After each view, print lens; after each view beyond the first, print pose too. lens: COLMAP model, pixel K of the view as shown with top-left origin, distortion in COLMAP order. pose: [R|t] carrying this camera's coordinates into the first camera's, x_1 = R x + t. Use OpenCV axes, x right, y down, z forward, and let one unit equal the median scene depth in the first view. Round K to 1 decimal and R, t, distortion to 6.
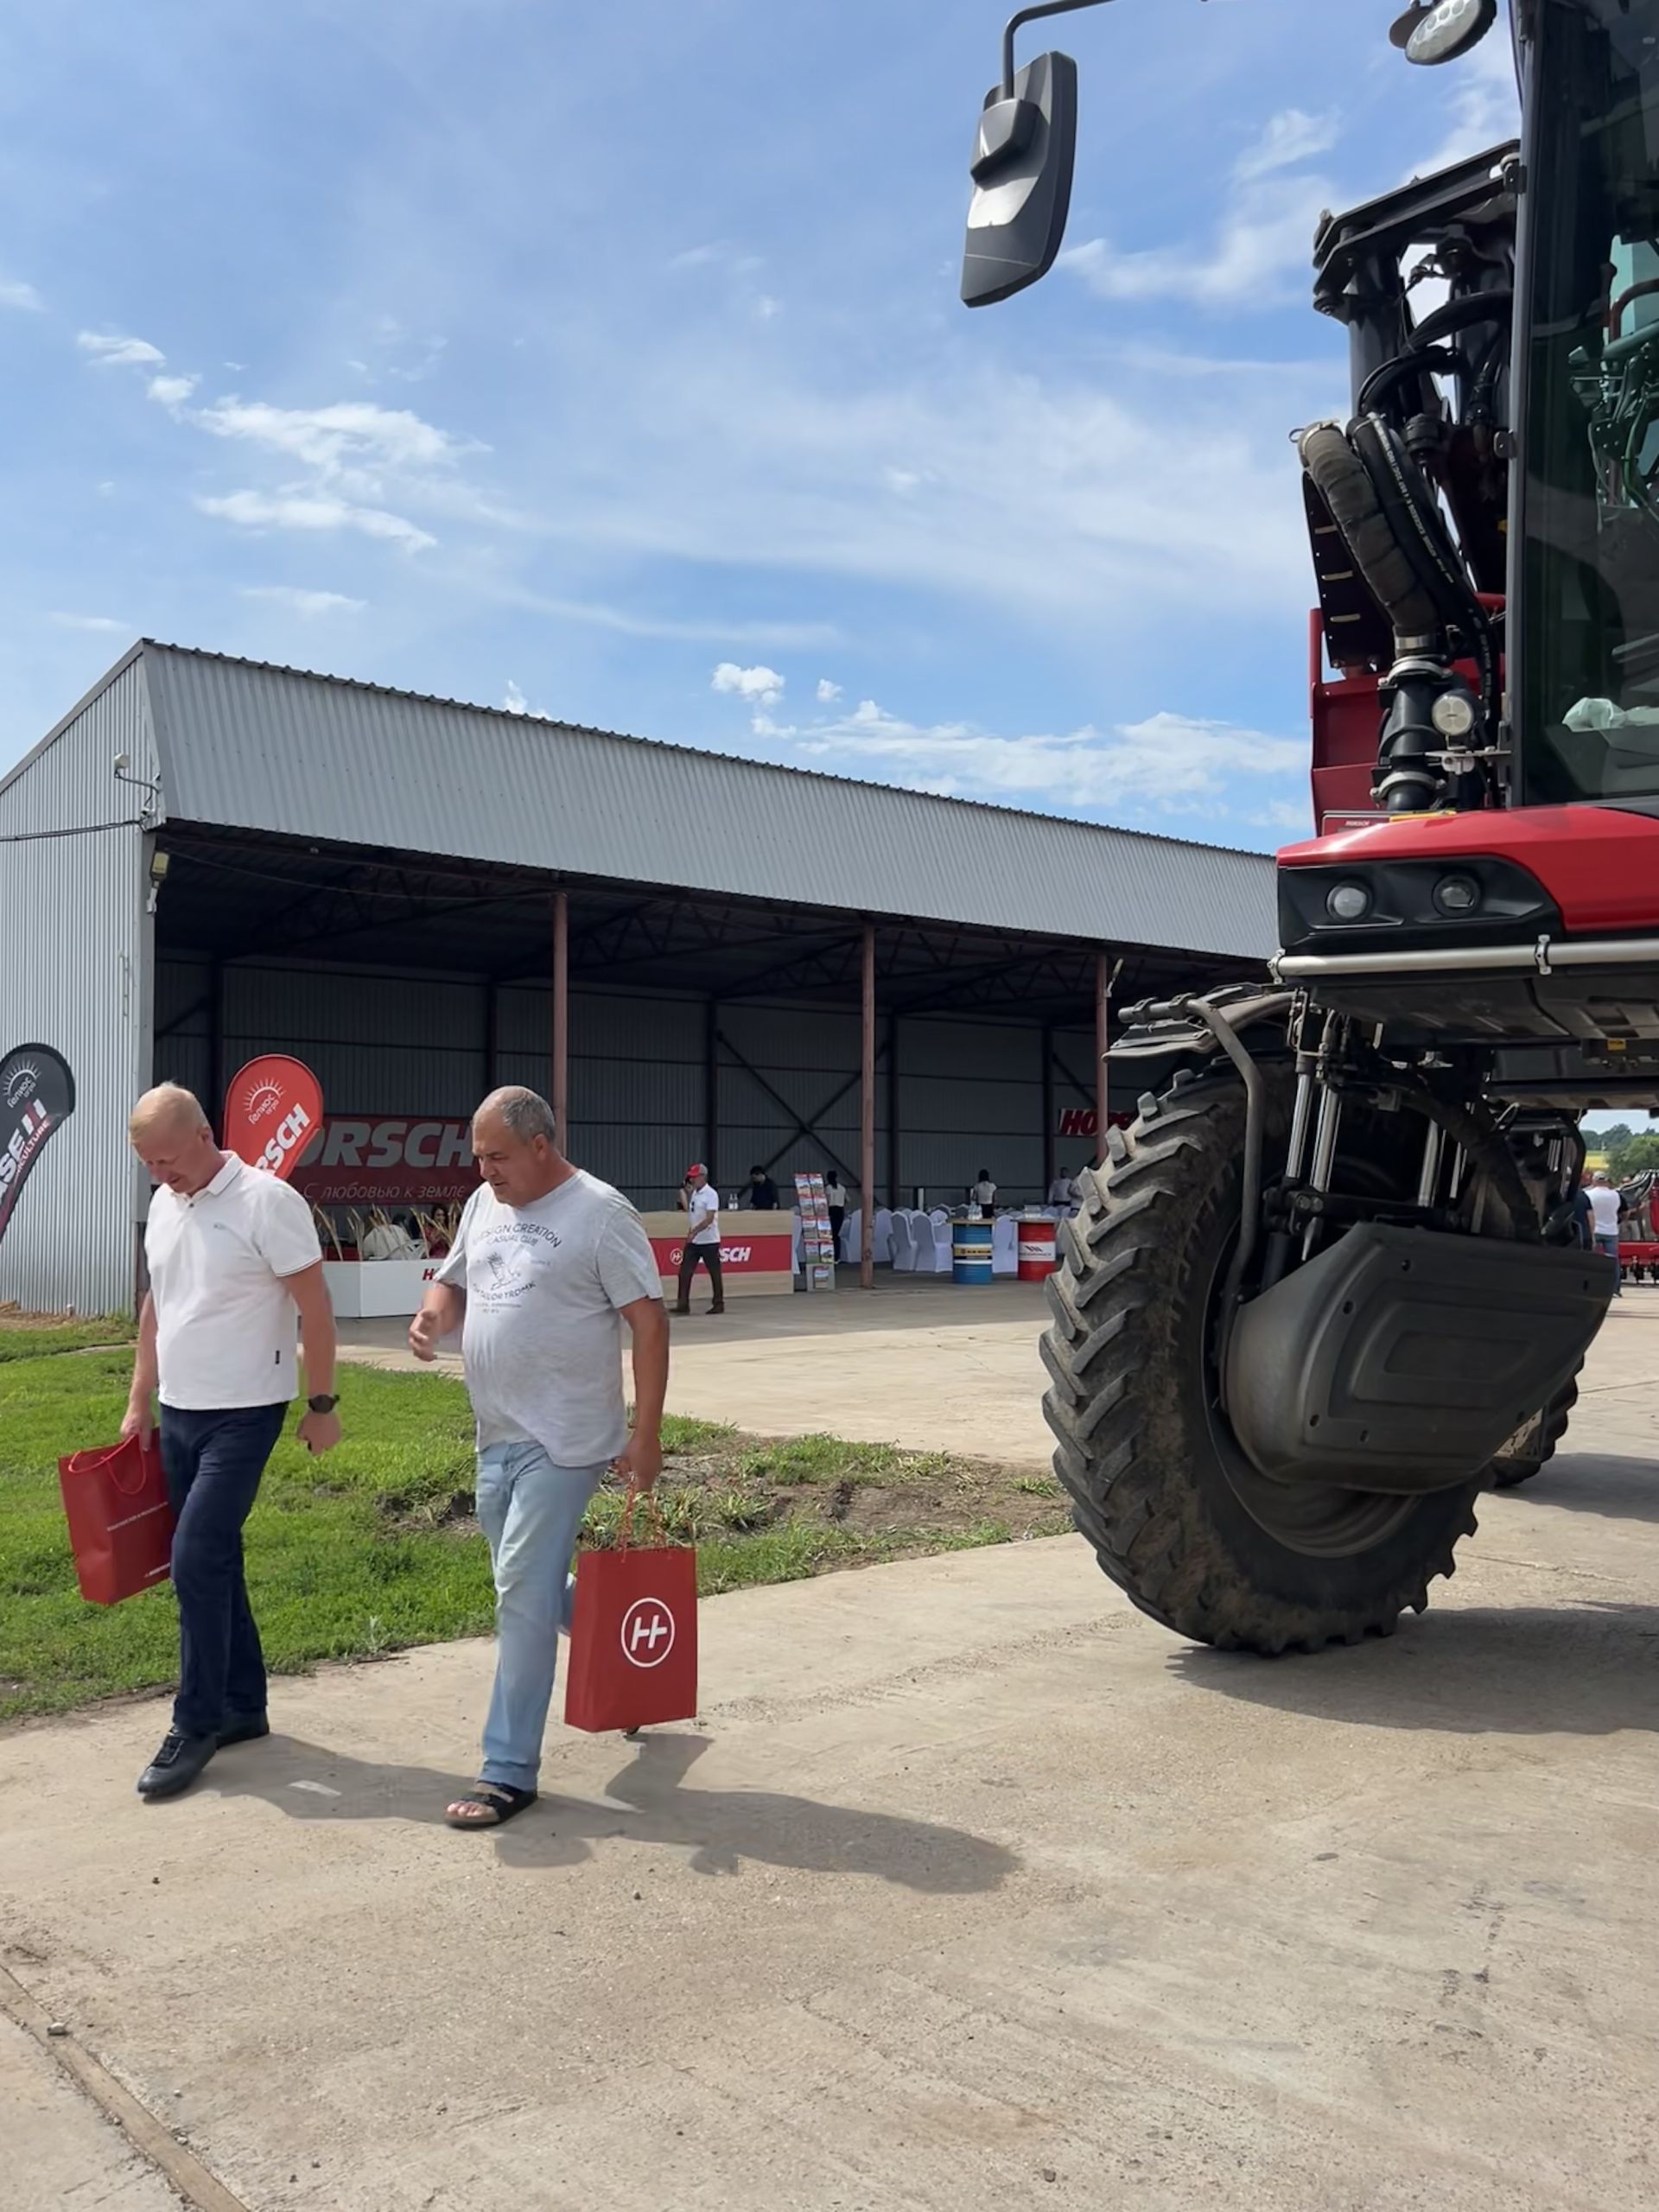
lens RADIAL K [[1824.0, 0, 818.5], [0, 1824.0, 1099.6], [0, 0, 1]] dist [0.030734, -0.018390]
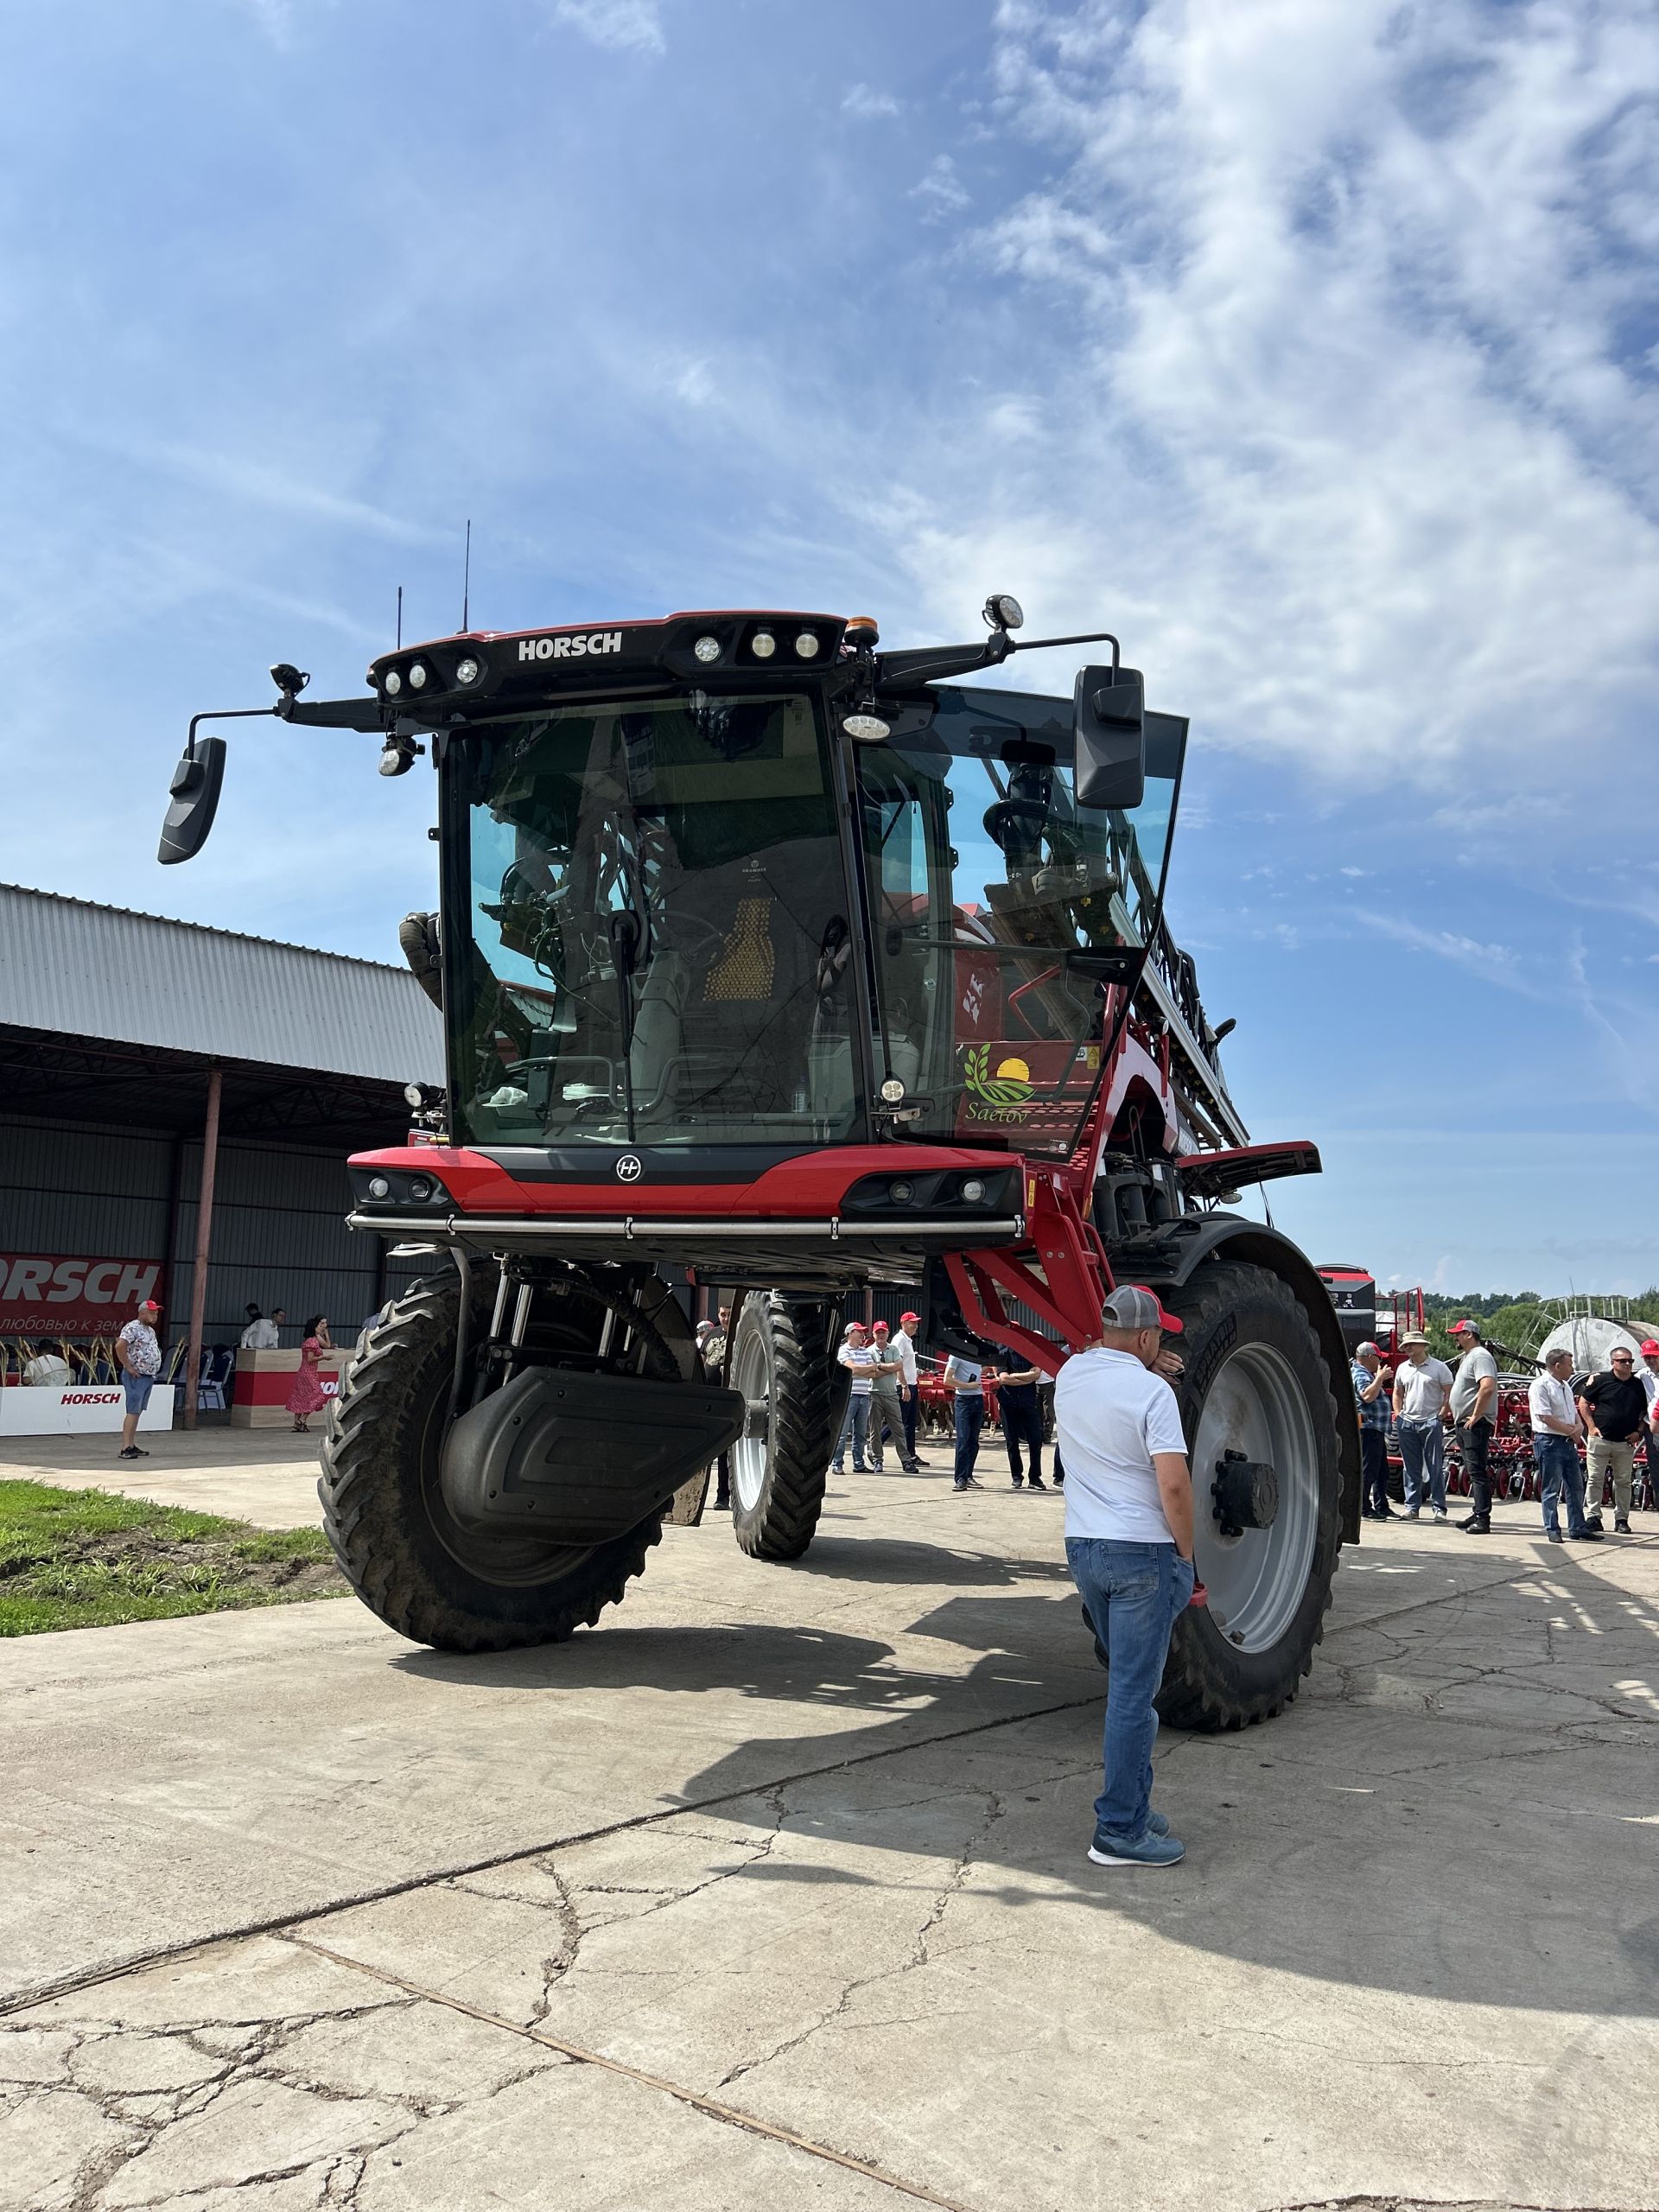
lens RADIAL K [[1674.3, 0, 857.8], [0, 1674.3, 1087.6], [0, 0, 1]] dist [0.051160, -0.055419]
pose [[0.985400, 0.046237, 0.163854, 0.324311], [-0.030561, 0.994822, -0.096931, -0.040728], [-0.167487, 0.090509, 0.981711, -0.494572]]
